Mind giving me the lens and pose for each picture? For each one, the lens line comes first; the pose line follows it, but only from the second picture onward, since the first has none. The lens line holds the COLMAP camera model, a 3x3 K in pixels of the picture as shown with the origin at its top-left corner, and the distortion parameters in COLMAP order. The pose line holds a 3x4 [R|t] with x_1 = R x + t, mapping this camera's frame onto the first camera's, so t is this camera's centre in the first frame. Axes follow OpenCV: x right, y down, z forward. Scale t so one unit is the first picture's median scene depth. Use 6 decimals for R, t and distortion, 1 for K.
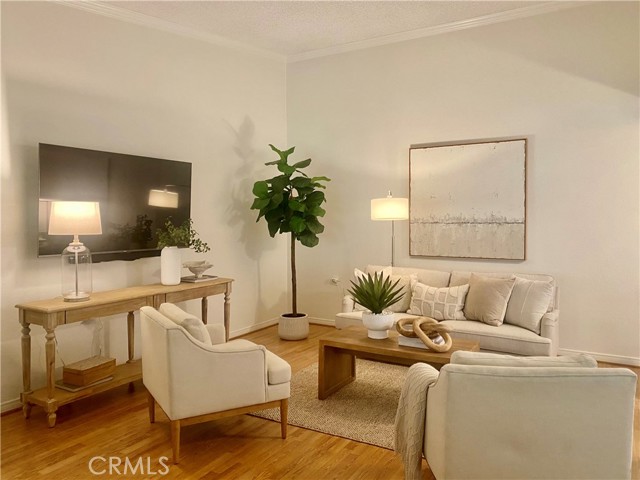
lens RADIAL K [[492.9, 0, 316.1], [0, 492.9, 230.6], [0, 0, 1]] dist [0.041161, -0.034934]
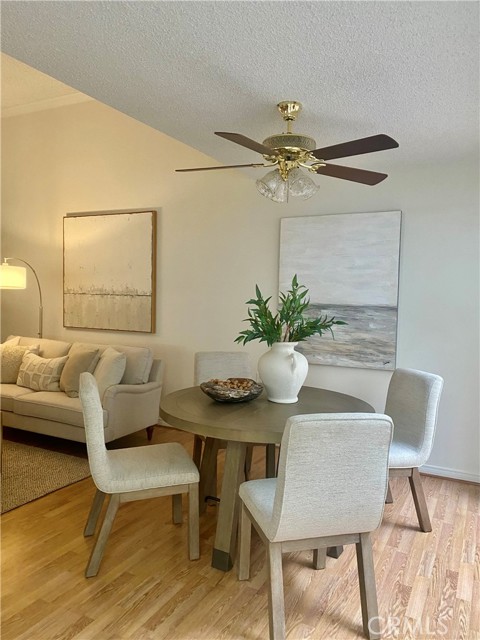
lens RADIAL K [[492.9, 0, 244.7], [0, 492.9, 319.4], [0, 0, 1]] dist [0.041161, -0.034934]
pose [[0.998371, 0.024626, 0.051470, 0.545015], [-0.025880, 0.999381, 0.023837, 0.003601], [-0.050851, -0.025131, 0.998390, -0.002569]]
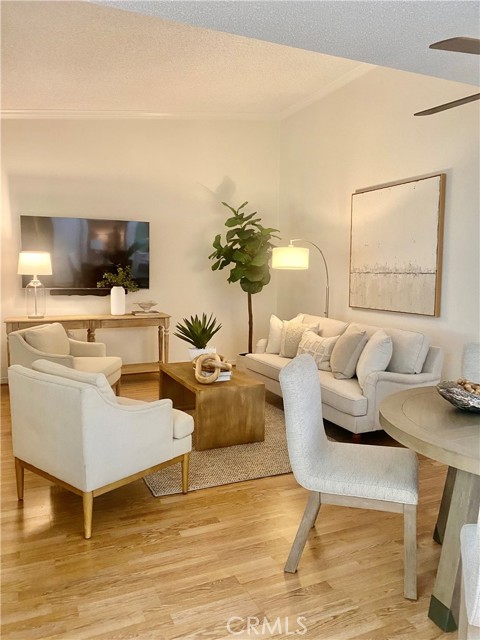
lens RADIAL K [[492.9, 0, 238.4], [0, 492.9, 313.1], [0, 0, 1]] dist [0.041161, -0.034934]
pose [[0.806162, 0.061233, -0.588518, 0.639957], [-0.026631, 0.997378, 0.067293, 0.004196], [0.591095, -0.038576, 0.805679, 0.097245]]
